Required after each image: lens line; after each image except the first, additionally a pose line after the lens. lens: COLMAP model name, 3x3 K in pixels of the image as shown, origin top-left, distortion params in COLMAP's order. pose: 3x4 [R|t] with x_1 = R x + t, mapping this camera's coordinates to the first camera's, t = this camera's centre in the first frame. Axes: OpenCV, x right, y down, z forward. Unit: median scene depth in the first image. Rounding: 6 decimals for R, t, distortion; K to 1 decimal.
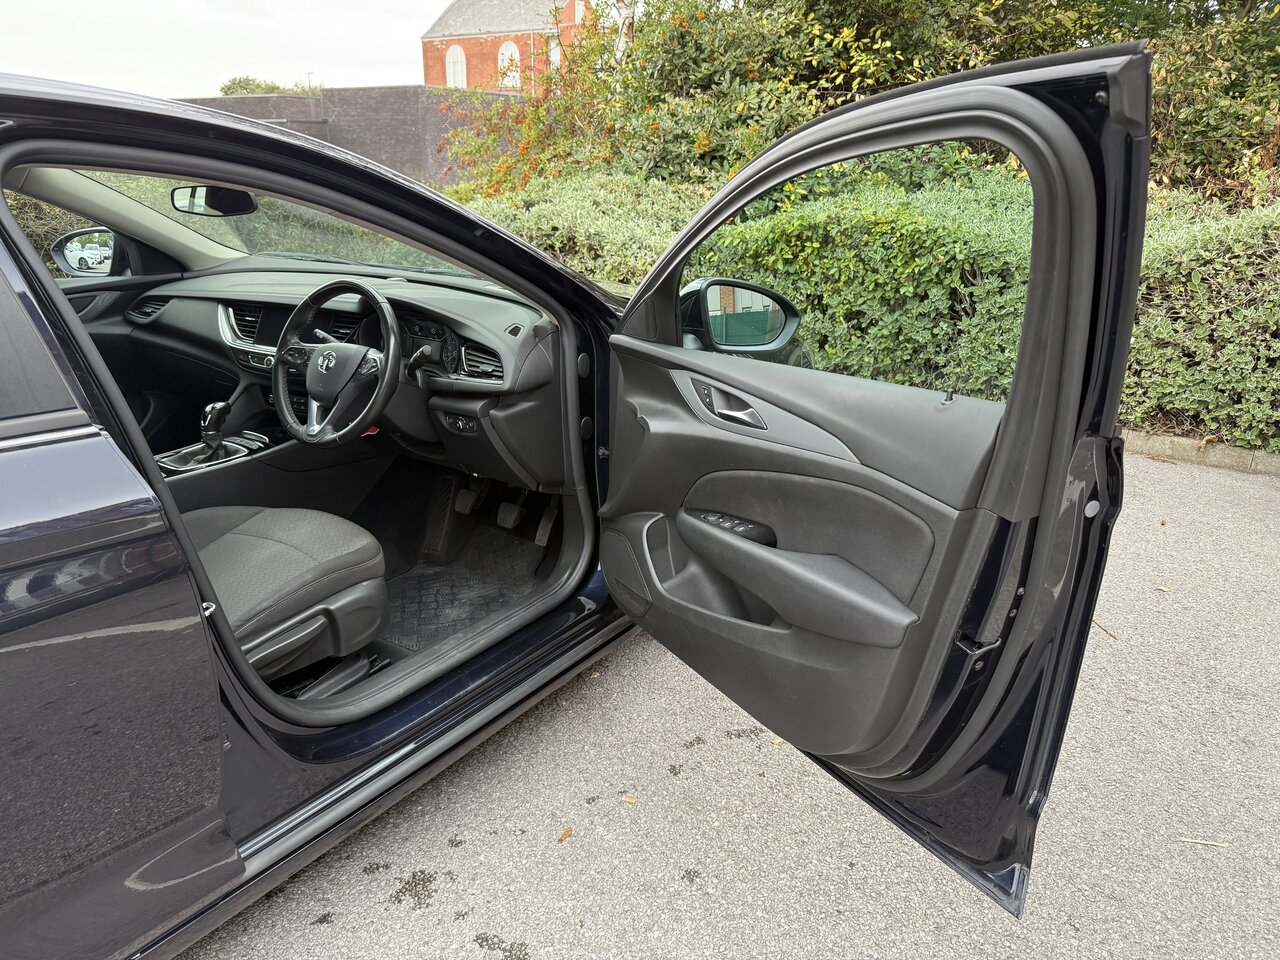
lens RADIAL K [[924.8, 0, 634.7], [0, 924.8, 485.6], [0, 0, 1]] dist [0.083927, -0.078718]
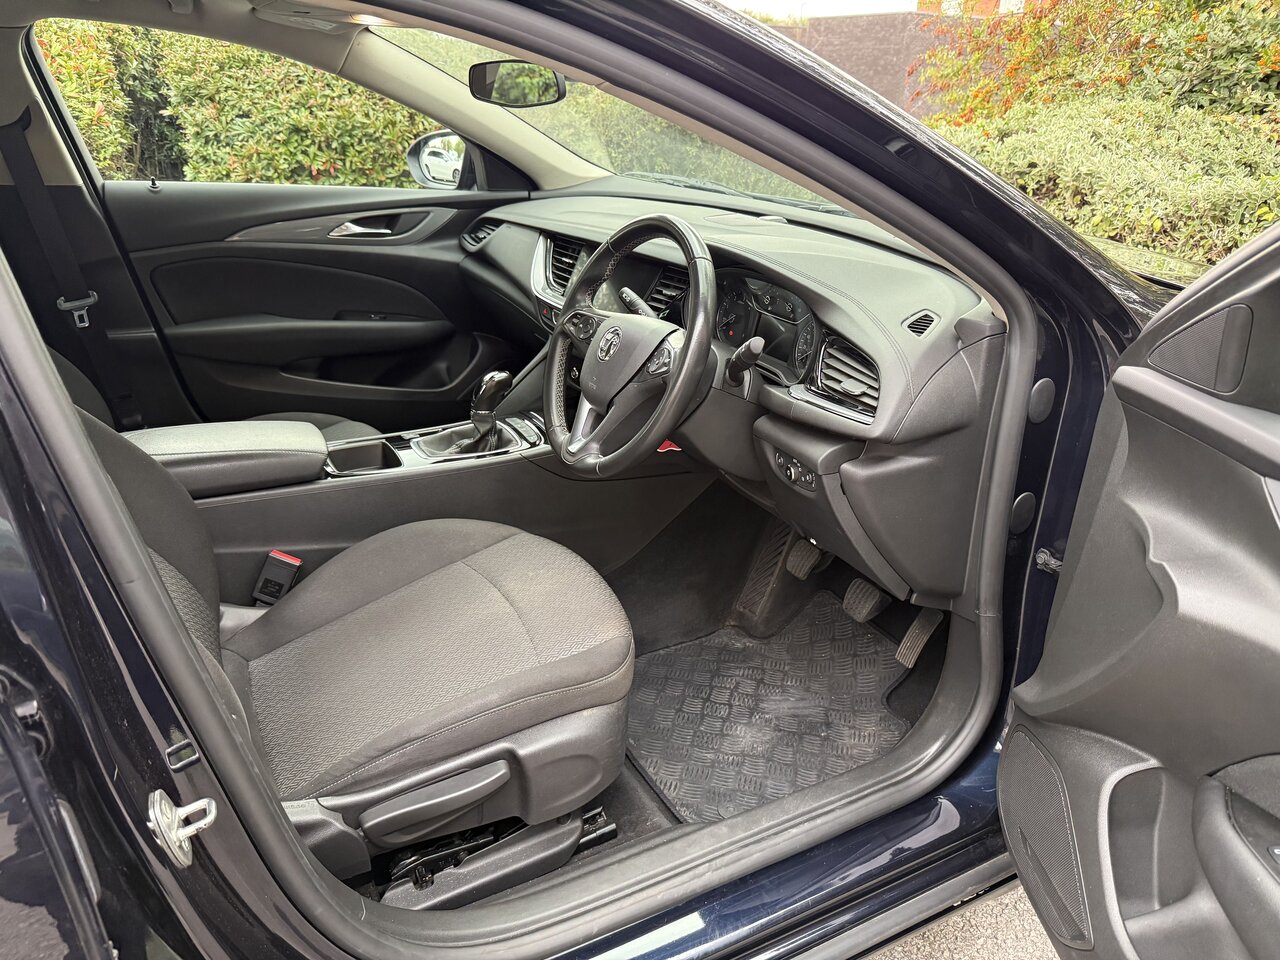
lens RADIAL K [[924.8, 0, 638.3], [0, 924.8, 481.3], [0, 0, 1]] dist [0.083927, -0.078718]
pose [[0.894955, 0.190629, -0.403380, -0.030359], [-0.167277, 0.981540, 0.092729, -0.081049], [0.413611, -0.015512, 0.910322, 0.343837]]
